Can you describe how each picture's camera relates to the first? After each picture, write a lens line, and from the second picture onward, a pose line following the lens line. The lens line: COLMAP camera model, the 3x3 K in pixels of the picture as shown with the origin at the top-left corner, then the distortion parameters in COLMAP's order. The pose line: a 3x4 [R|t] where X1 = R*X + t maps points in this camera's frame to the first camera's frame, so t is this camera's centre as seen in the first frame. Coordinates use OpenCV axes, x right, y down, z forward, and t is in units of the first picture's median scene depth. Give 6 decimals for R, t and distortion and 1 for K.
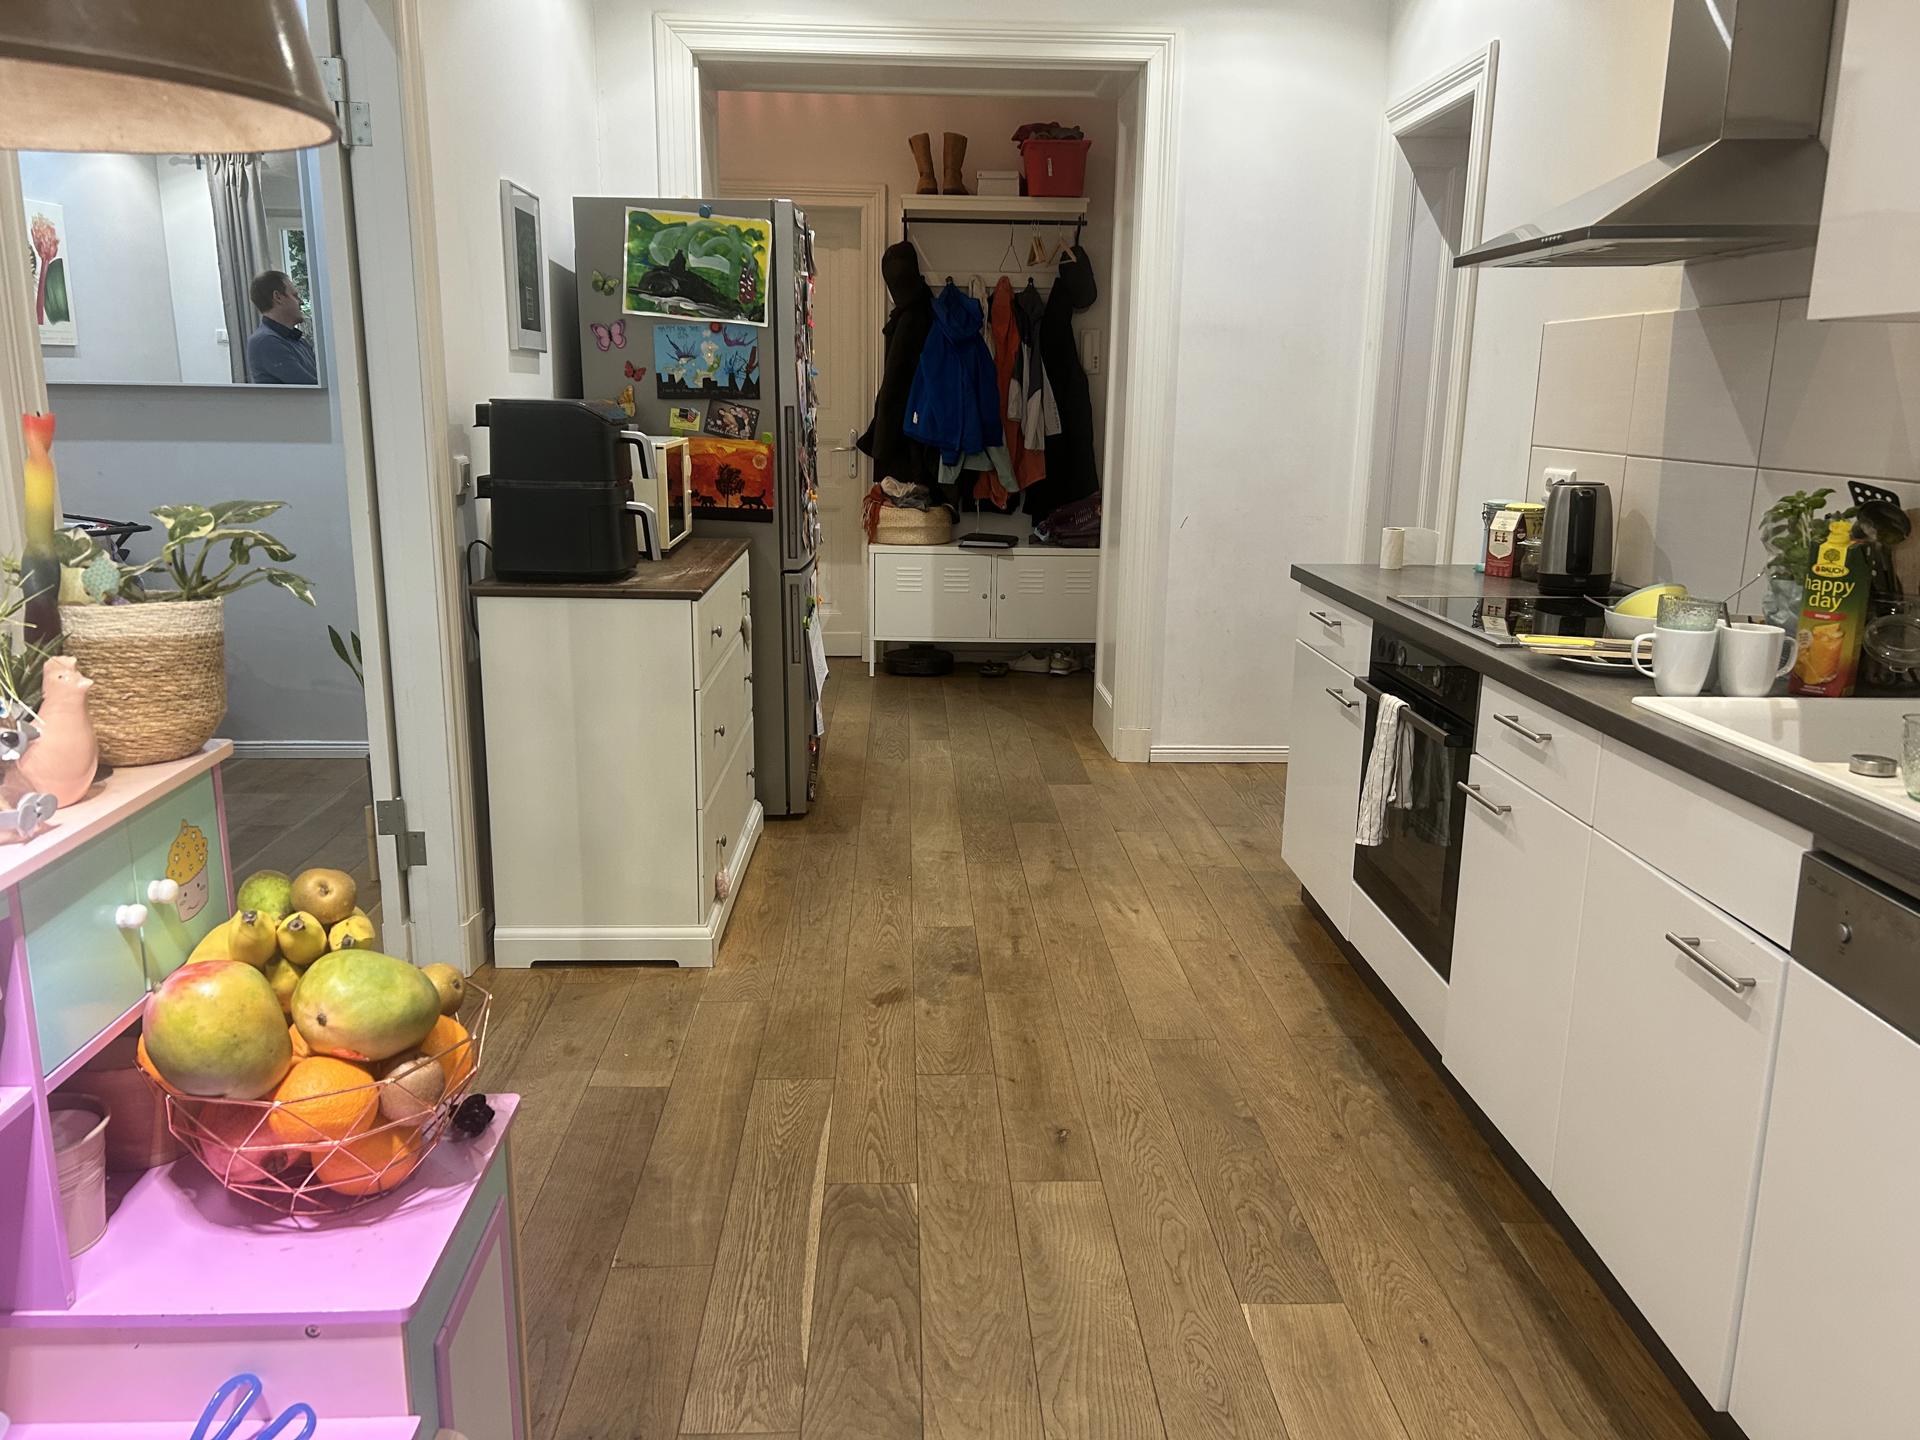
lens RADIAL K [[1445.4, 0, 968.6], [0, 1445.4, 715.1], [0, 0, 1]] dist [0.041961, -0.040613]
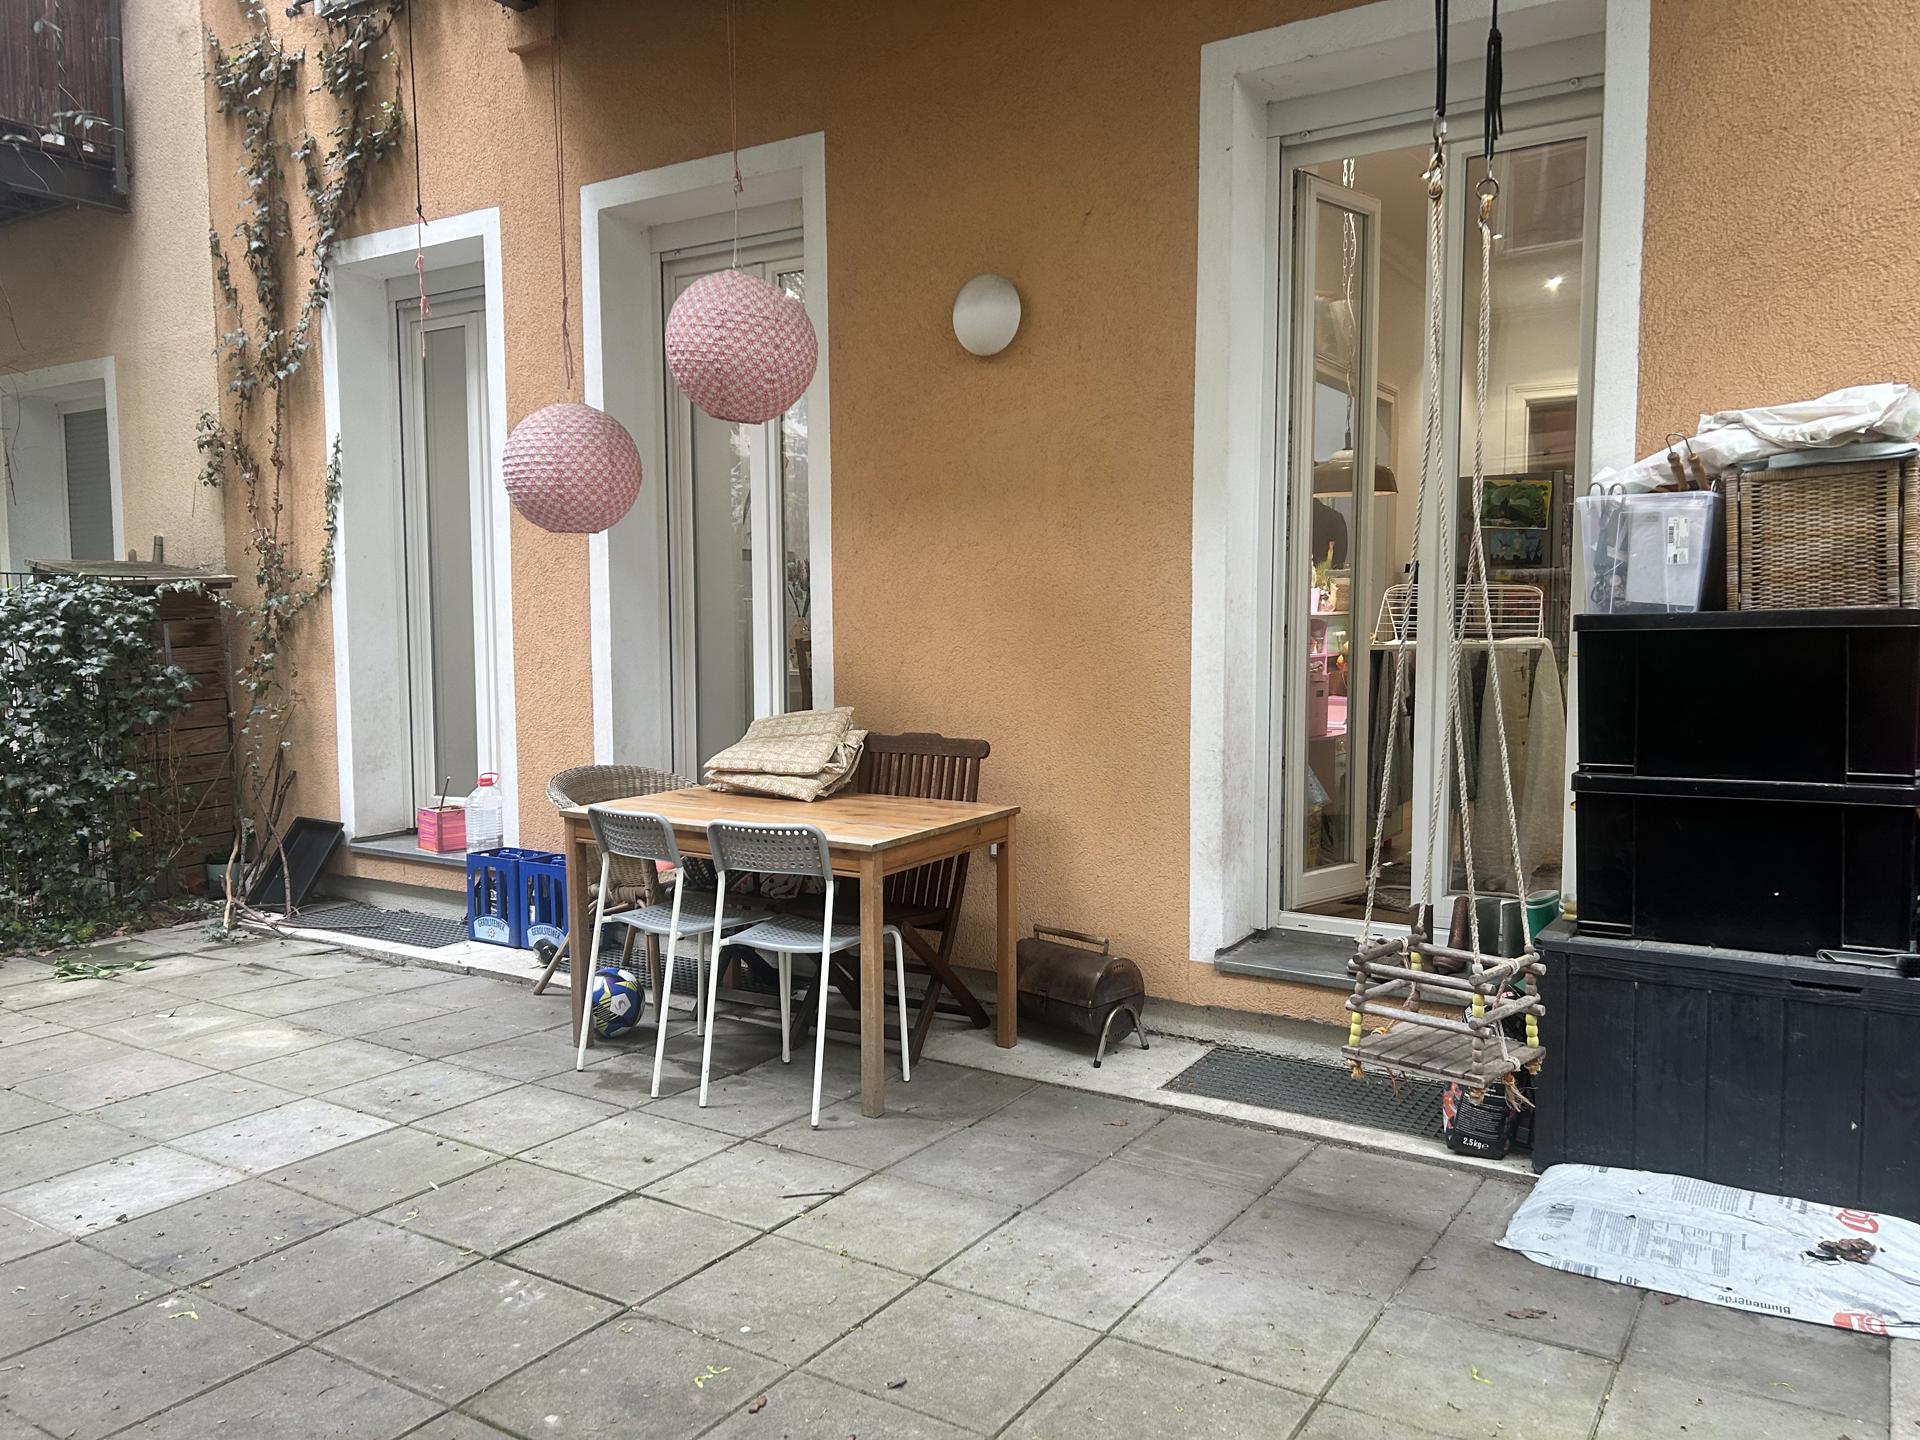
lens RADIAL K [[1445.4, 0, 965.4], [0, 1445.4, 728.2], [0, 0, 1]] dist [0.041961, -0.040613]
pose [[0.821423, 0.030143, -0.569522, 0.272050], [-0.115965, 0.986569, -0.115041, 0.254350], [0.558405, 0.160542, 0.813886, -0.813336]]
